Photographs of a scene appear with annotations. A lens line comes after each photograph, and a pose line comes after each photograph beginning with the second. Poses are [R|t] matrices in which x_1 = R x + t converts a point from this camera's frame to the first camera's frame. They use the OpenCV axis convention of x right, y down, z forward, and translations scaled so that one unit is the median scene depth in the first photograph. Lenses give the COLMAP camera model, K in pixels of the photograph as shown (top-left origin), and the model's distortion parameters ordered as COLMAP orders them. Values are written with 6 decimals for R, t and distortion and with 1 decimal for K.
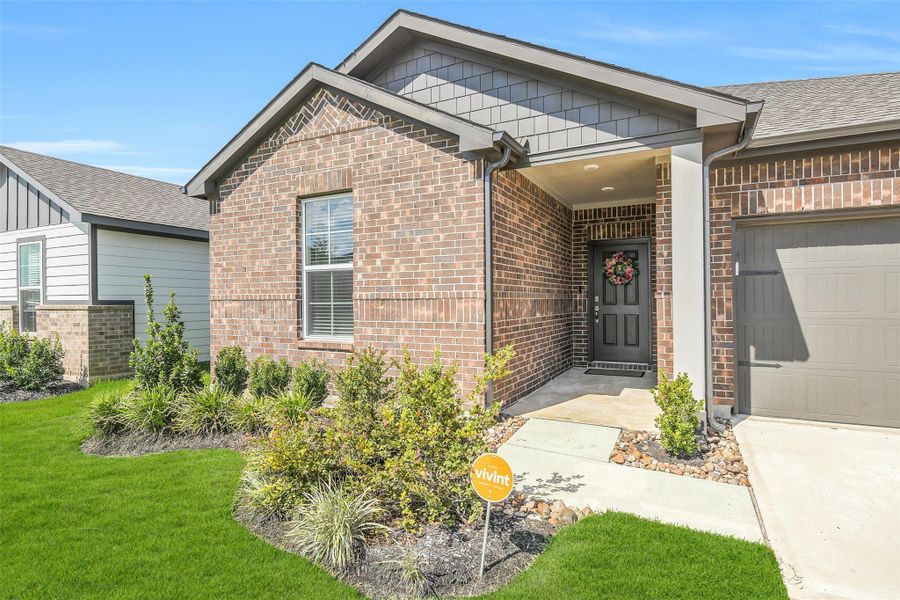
lens RADIAL K [[469.6, 0, 449.7], [0, 469.6, 300.1], [0, 0, 1]] dist [-0.004990, -0.003739]
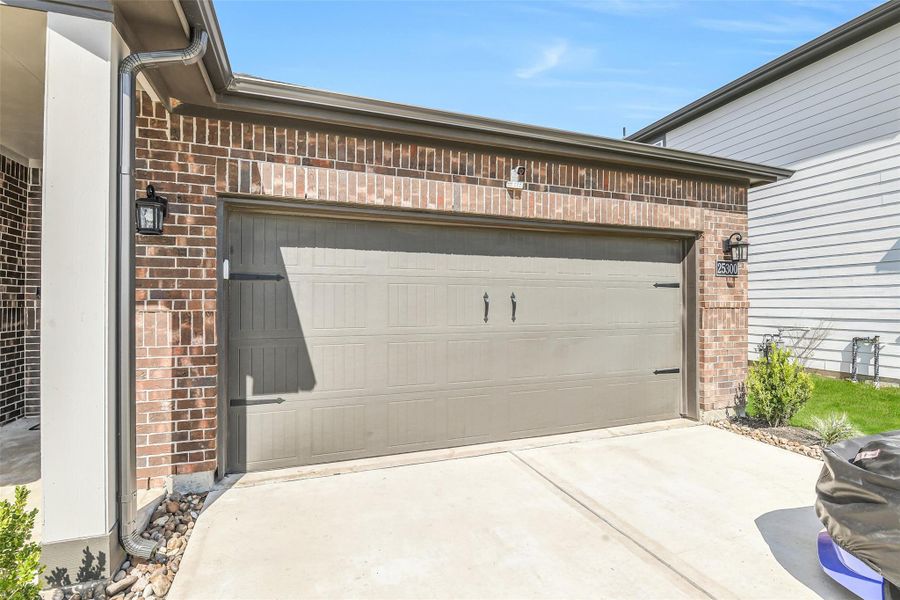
lens RADIAL K [[418.8, 0, 449.5], [0, 418.8, 301.7], [0, 0, 1]] dist [-0.000033, -0.000010]
pose [[0.672172, 0.008198, 0.740350, 0.385275], [-0.005011, 0.999966, -0.006524, -0.016459], [-0.740378, 0.000676, 0.672190, 0.342394]]
